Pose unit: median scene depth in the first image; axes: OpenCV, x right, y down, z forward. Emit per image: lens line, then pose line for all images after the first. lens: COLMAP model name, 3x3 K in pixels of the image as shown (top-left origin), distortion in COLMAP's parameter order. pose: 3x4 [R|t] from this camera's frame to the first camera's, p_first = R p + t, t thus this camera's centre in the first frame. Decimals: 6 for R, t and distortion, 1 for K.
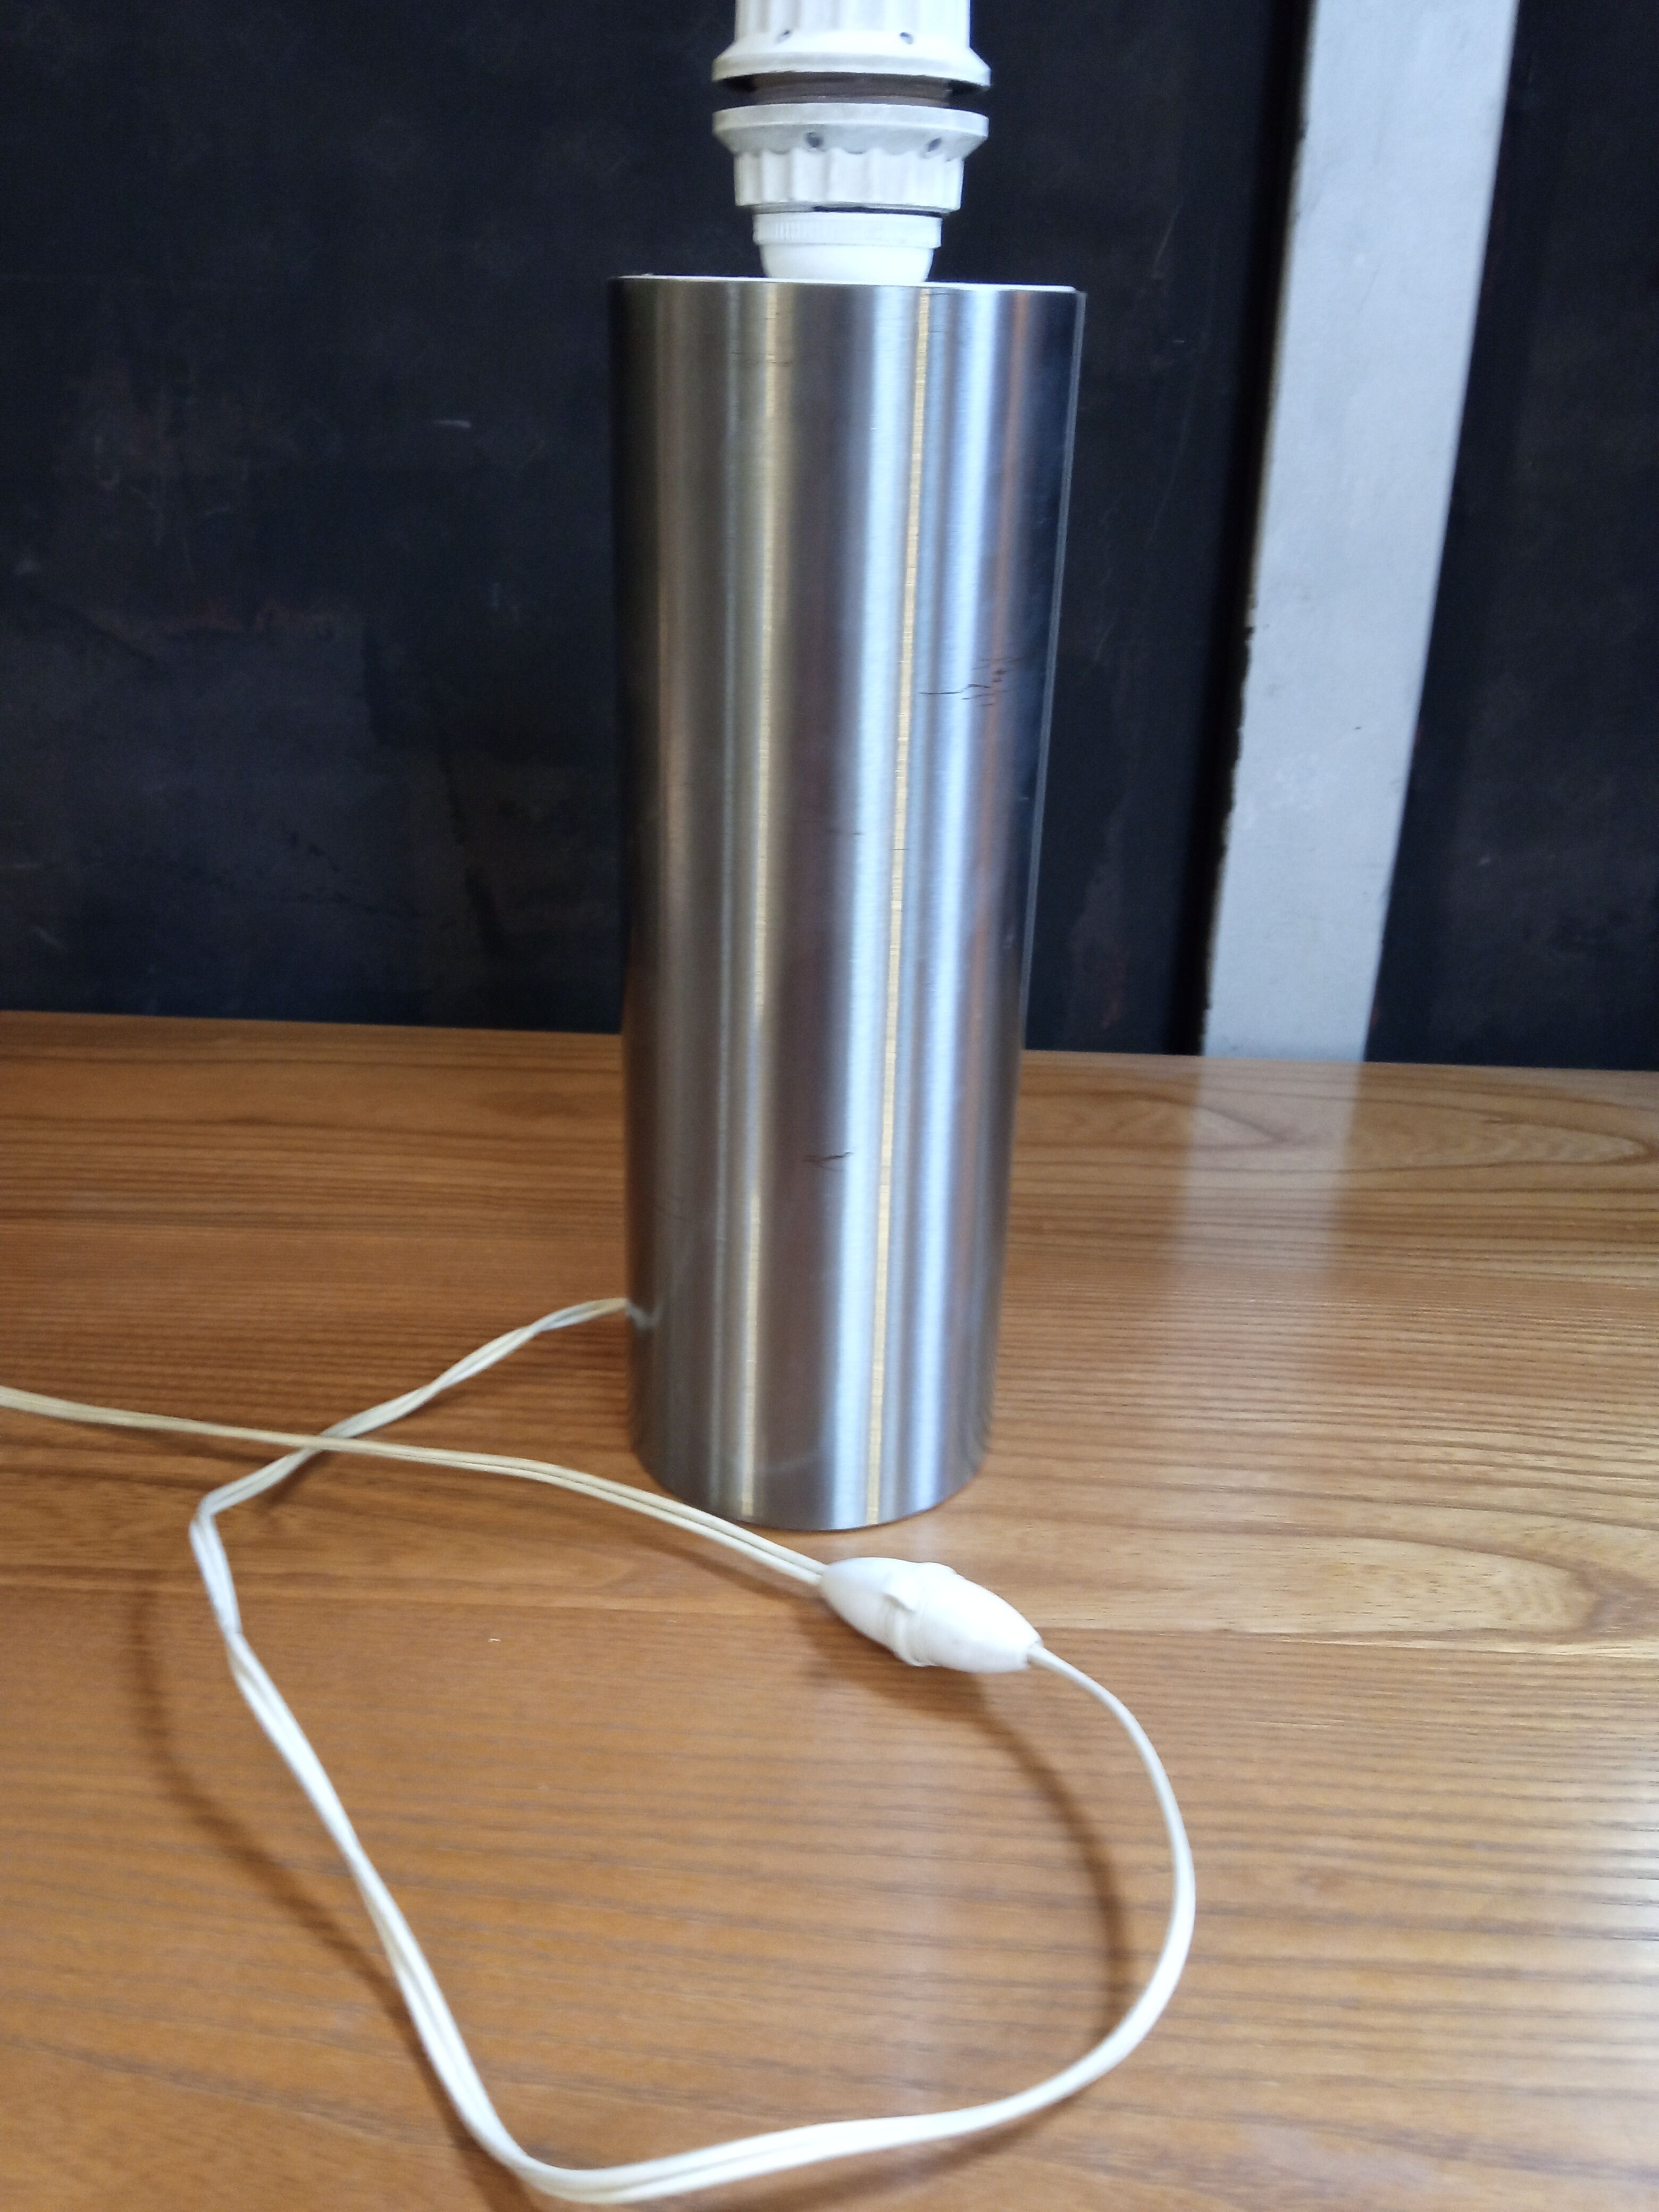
lens RADIAL K [[1770.7, 0, 805.3], [0, 1770.7, 1101.2], [0, 0, 1]] dist [0.111504, -0.204830]
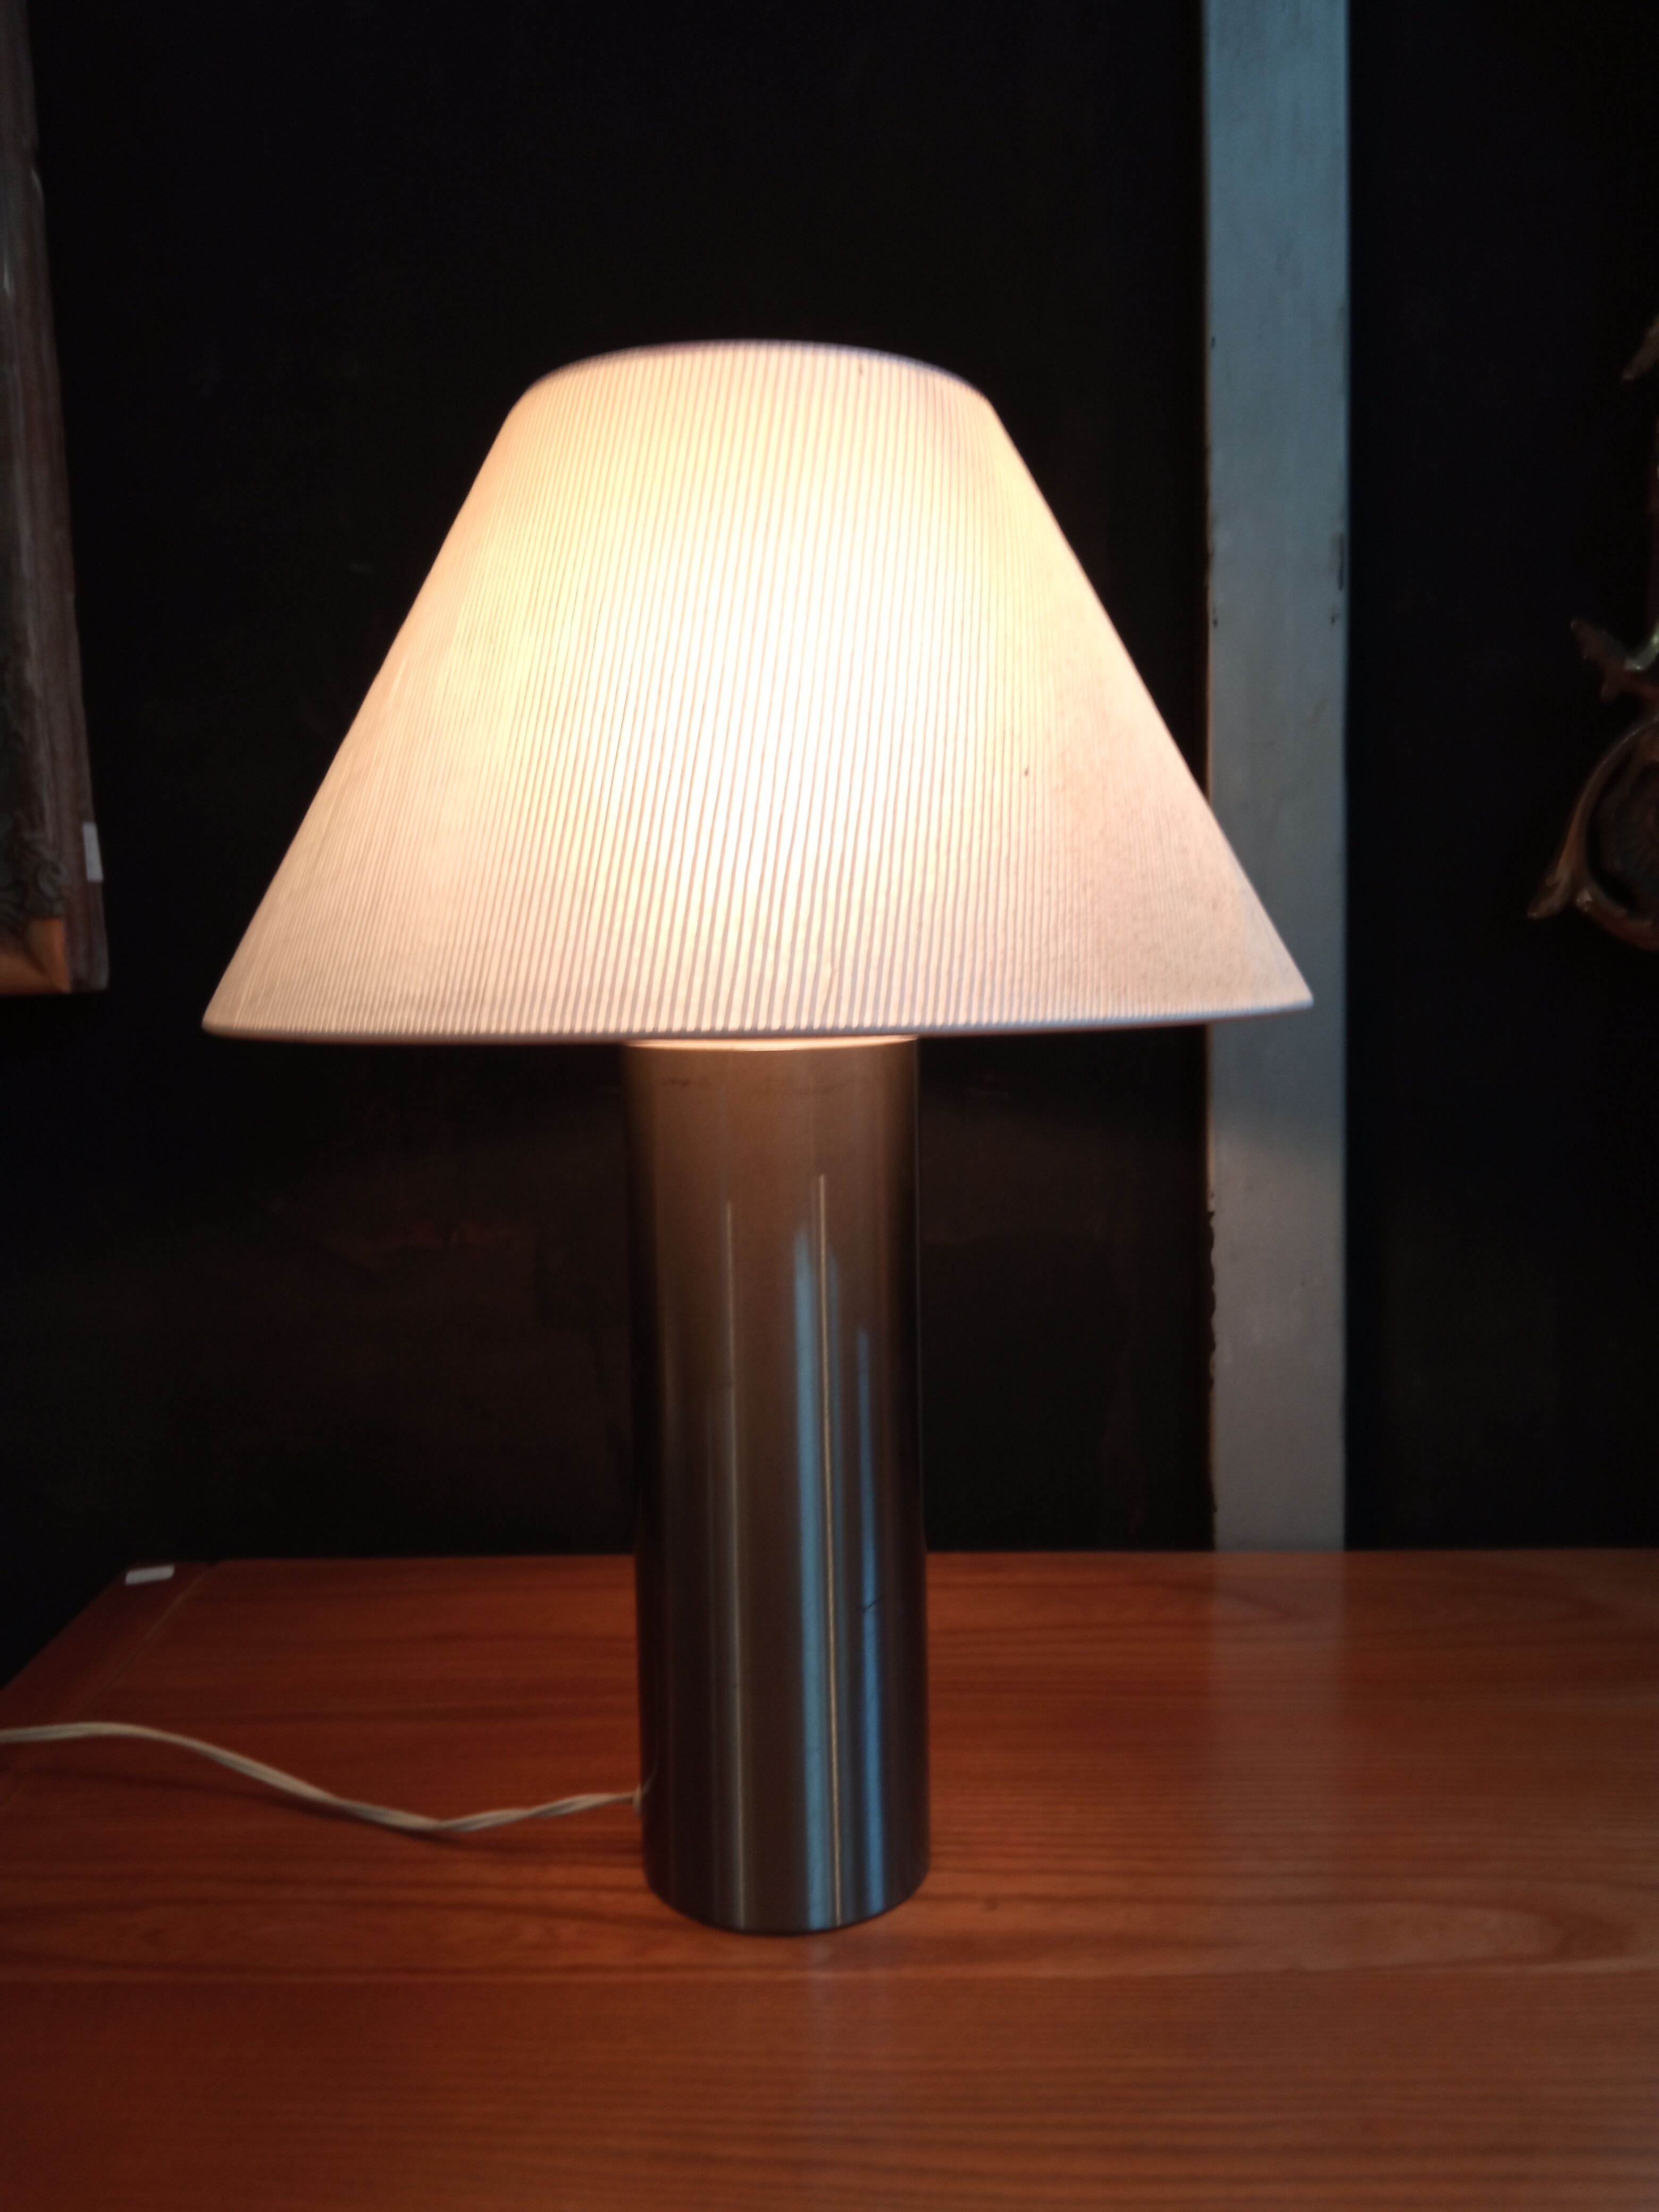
lens RADIAL K [[1747.0, 0, 817.6], [0, 1747.0, 1101.5], [0, 0, 1]] dist [0.085765, -0.141931]
pose [[0.998869, -0.040593, 0.024757, -0.100309], [0.046224, 0.951016, -0.305665, 0.057812], [-0.011136, 0.306464, 0.951817, -0.362085]]
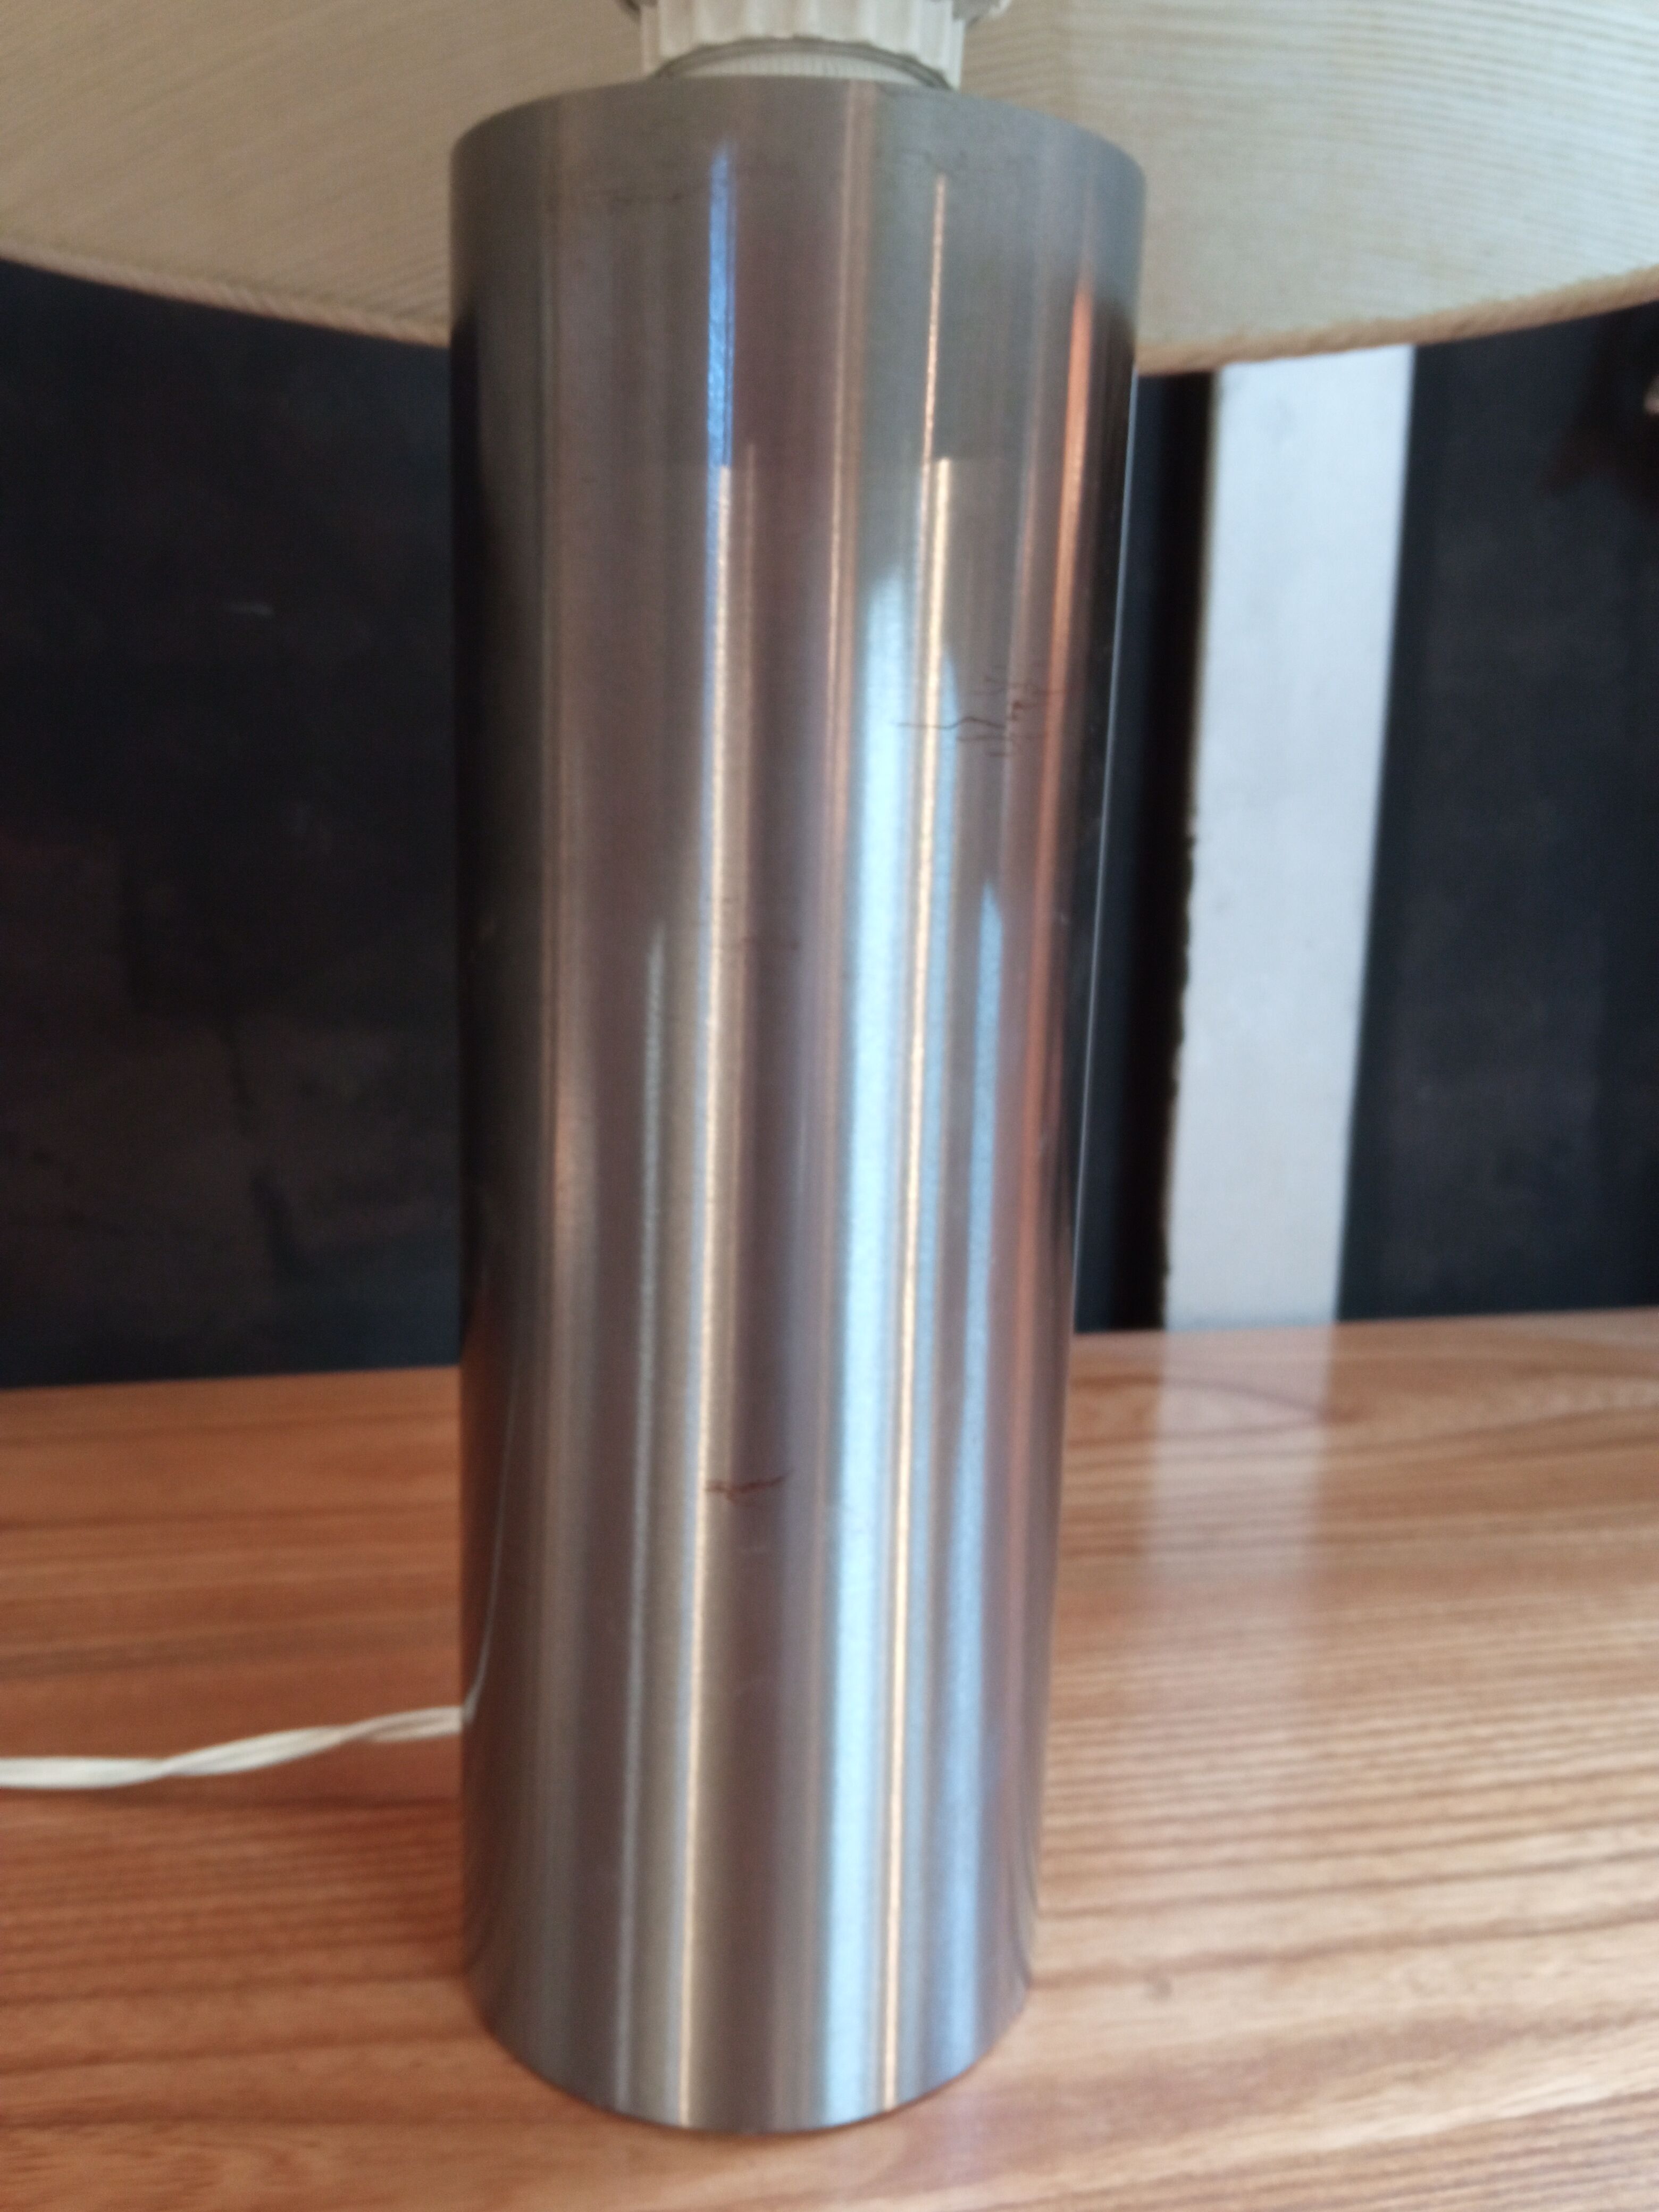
lens RADIAL K [[1836.6, 0, 829.5], [0, 1836.6, 1106.0], [0, 0, 1]] dist [0.042549, -0.099342]
pose [[0.965558, -0.050814, 0.255177, -0.233498], [0.099457, 0.978346, -0.181515, 0.018938], [-0.240428, 0.200643, 0.949704, 0.276770]]
